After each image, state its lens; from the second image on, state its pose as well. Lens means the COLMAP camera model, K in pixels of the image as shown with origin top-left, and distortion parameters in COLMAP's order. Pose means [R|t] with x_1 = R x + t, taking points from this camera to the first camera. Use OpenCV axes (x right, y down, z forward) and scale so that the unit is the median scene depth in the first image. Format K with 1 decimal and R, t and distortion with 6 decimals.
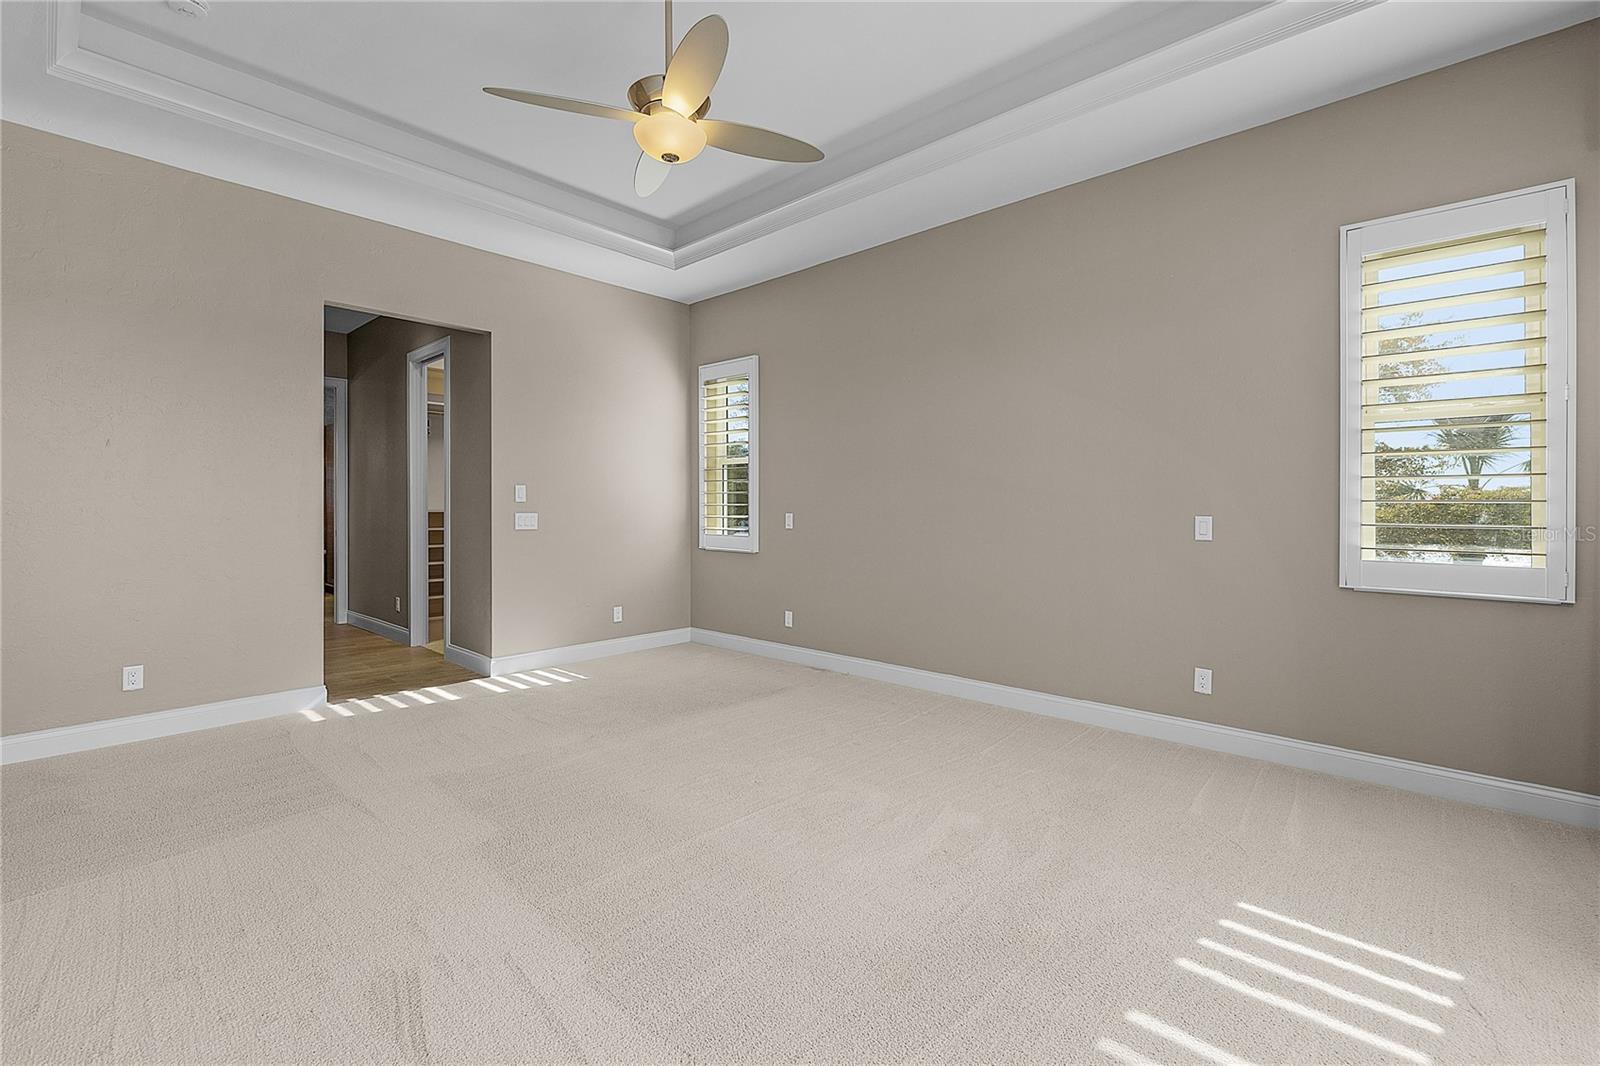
lens RADIAL K [[684.9, 0, 798.2], [0, 684.9, 521.8], [0, 0, 1]] dist [0.002965, 0.000342]
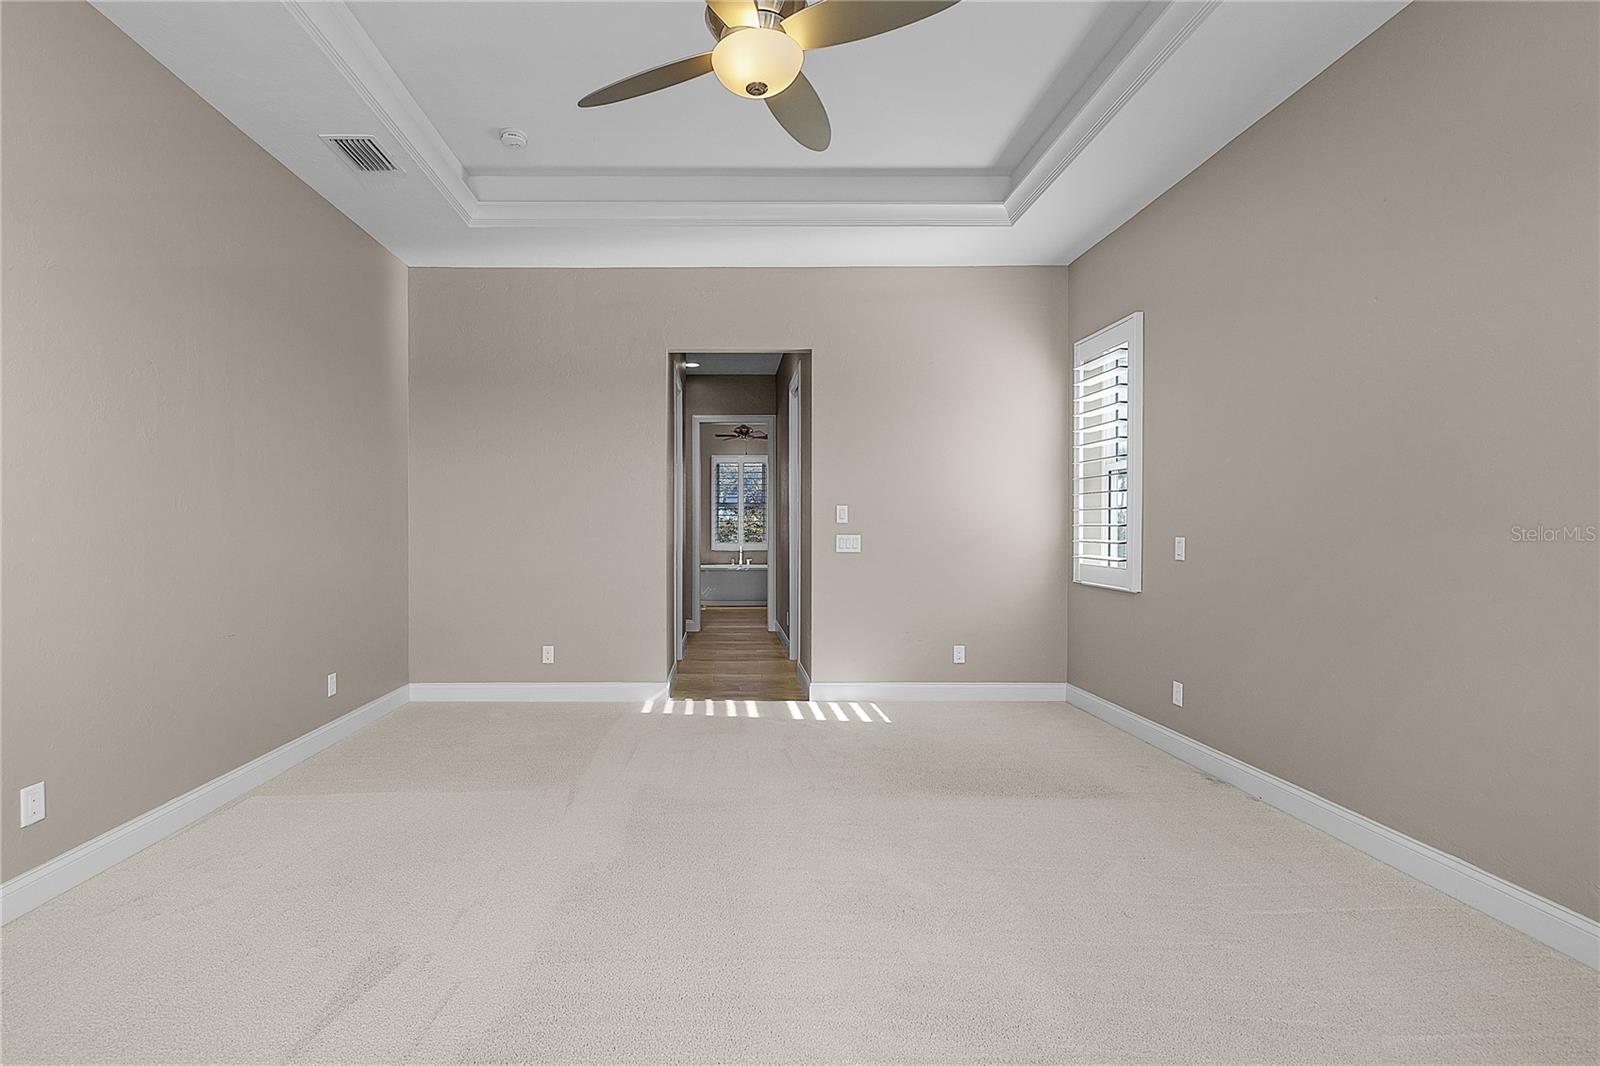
lens RADIAL K [[703.5, 0, 800.1], [0, 703.5, 550.7], [0, 0, 1]] dist [-0.000148, 0.000105]
pose [[0.681338, 0.020722, -0.731675, 0.251197], [-0.013766, 0.999785, 0.015496, -0.004695], [0.731839, -0.000486, 0.681477, 0.272324]]
